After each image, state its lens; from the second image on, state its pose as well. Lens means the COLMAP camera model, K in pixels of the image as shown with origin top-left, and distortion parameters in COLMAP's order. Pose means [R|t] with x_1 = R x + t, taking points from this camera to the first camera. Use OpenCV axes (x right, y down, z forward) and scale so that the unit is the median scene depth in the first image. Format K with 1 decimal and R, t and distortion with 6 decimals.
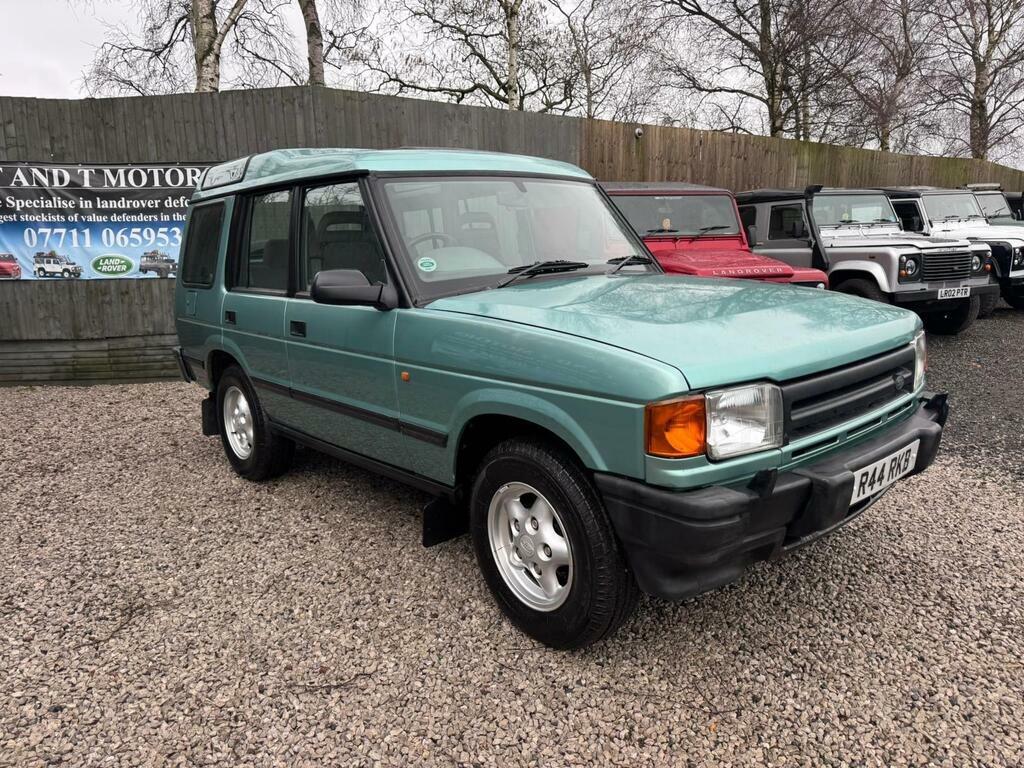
lens RADIAL K [[728.8, 0, 506.5], [0, 728.8, 386.0], [0, 0, 1]] dist [0.019886, -0.021674]
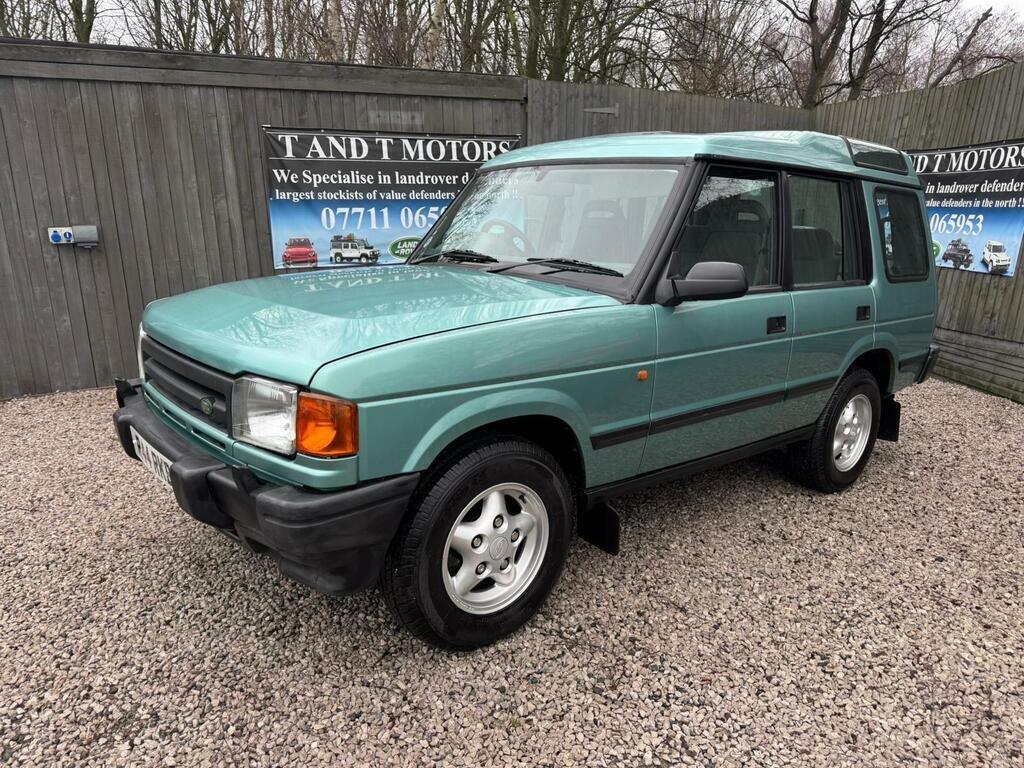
lens RADIAL K [[713.0, 0, 516.2], [0, 713.0, 383.0], [0, 0, 1]] dist [0.041586, -0.044009]
pose [[-0.004909, 0.255055, -0.966914, 0.465223], [-0.231017, 0.940480, 0.249255, -0.112344], [0.972937, 0.224597, 0.054305, 0.450039]]
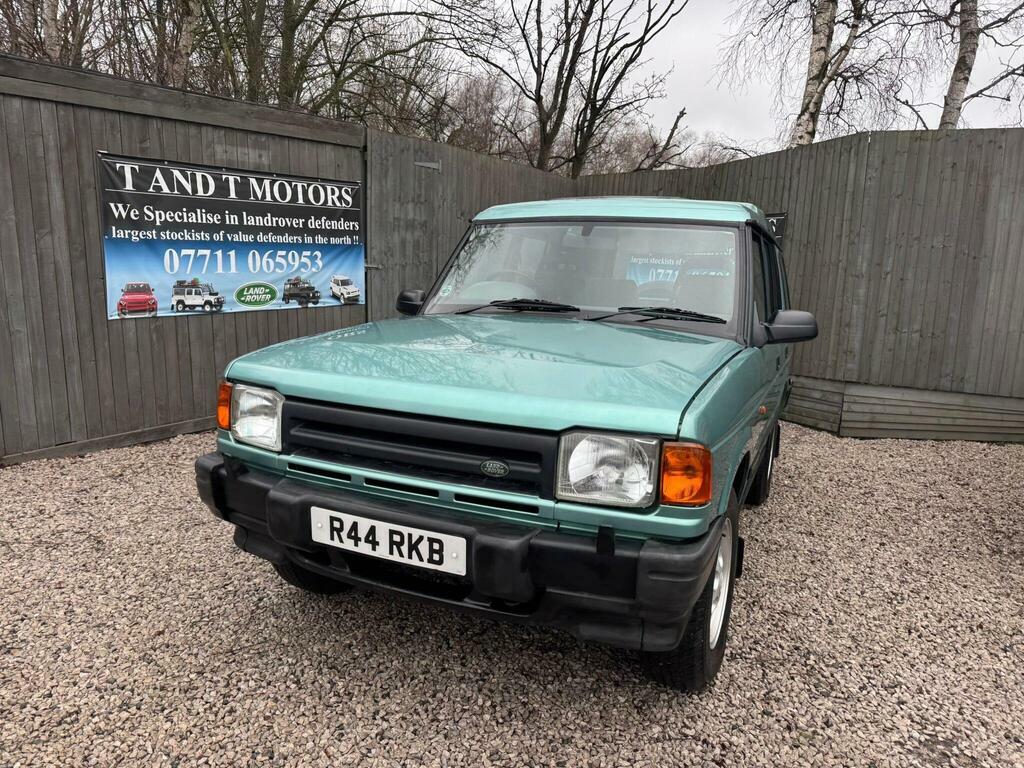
lens RADIAL K [[716.8, 0, 502.3], [0, 716.8, 377.6], [0, 0, 1]] dist [0.032243, -0.034548]
pose [[0.416128, 0.175549, -0.892200, 0.419226], [-0.245234, 0.966497, 0.075789, -0.055454], [0.875613, 0.187260, 0.445237, 0.221884]]
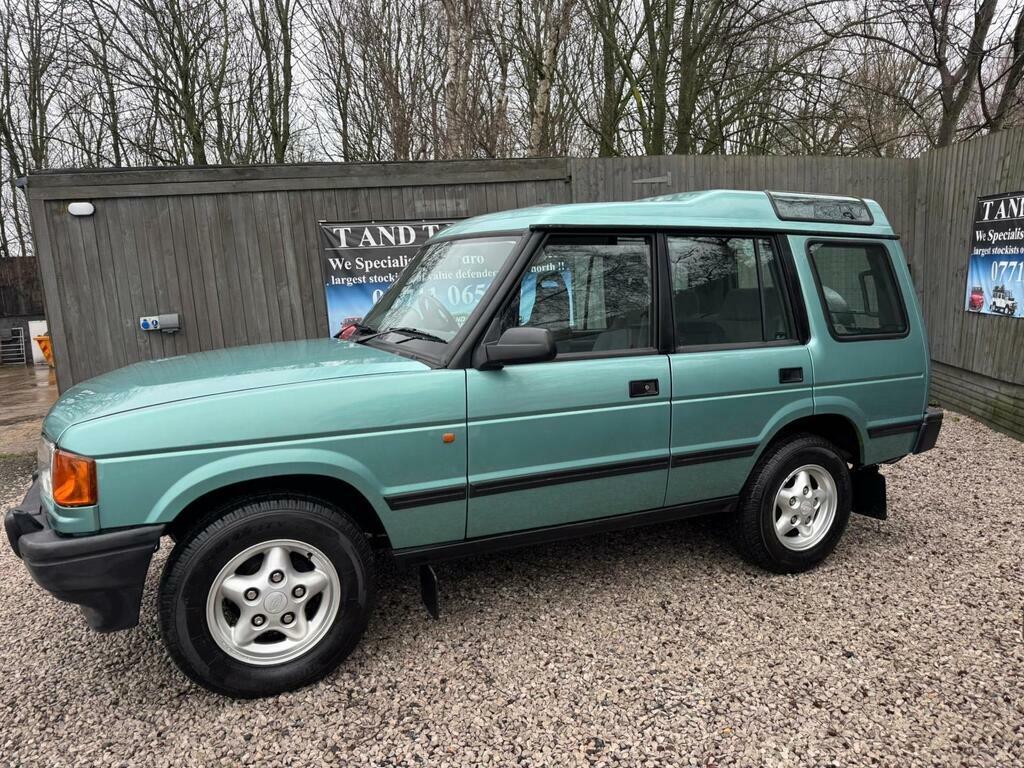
lens RADIAL K [[708.0, 0, 512.0], [0, 708.0, 383.3], [0, 0, 1]] dist [0.111158, -0.154410]
pose [[-0.257314, 0.160770, -0.952860, 0.454857], [-0.168442, 0.963505, 0.208053, -0.150048], [0.951534, 0.214037, -0.220842, 0.632990]]
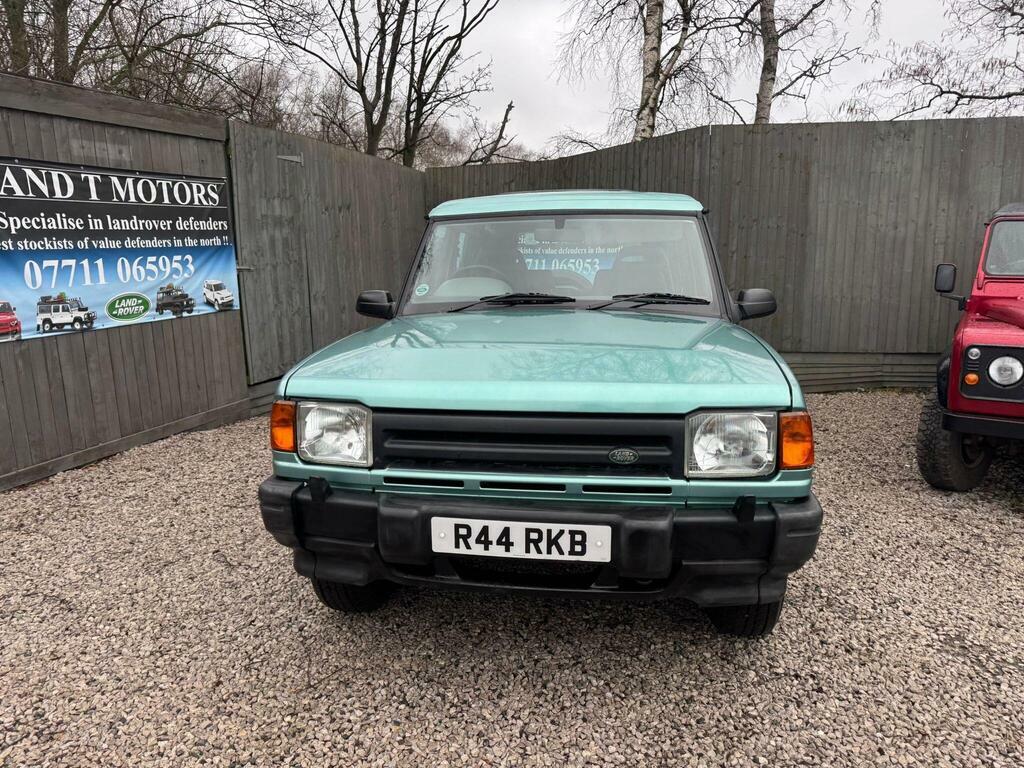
lens RADIAL K [[720.3, 0, 497.7], [0, 720.3, 378.6], [0, 0, 1]] dist [0.017032, -0.018167]
pose [[0.648988, 0.137835, -0.748208, 0.358526], [-0.171502, 0.984643, 0.032632, -0.031839], [0.741216, 0.107141, 0.662661, 0.119590]]
